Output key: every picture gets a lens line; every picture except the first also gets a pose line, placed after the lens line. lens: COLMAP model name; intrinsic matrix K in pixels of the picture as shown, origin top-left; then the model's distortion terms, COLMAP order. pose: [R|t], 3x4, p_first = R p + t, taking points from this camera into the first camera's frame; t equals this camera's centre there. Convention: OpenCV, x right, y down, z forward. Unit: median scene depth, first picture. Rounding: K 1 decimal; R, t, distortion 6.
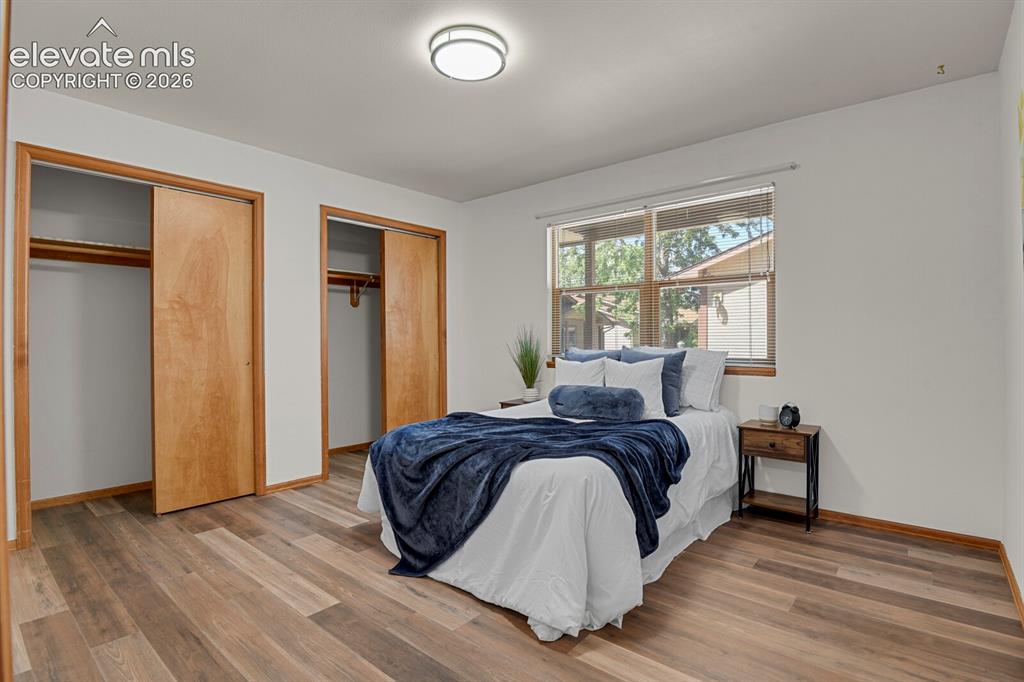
lens RADIAL K [[494.8, 0, 515.0], [0, 494.8, 340.5], [0, 0, 1]] dist [-0.036856, -0.001808]
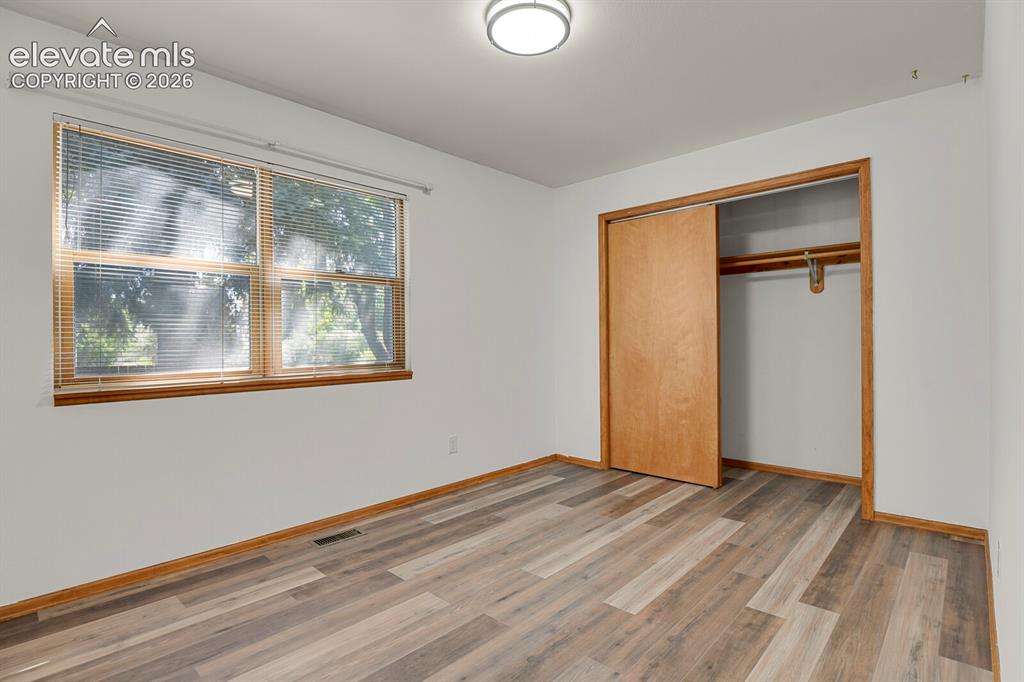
lens RADIAL K [[494.8, 0, 515.1], [0, 494.8, 337.6], [0, 0, 1]] dist [-0.036856, -0.001808]
pose [[-0.046109, 0.005980, -0.998919, 0.466182], [0.000938, 0.999982, 0.005943, -0.004105], [0.998936, -0.000663, -0.046114, 0.582008]]
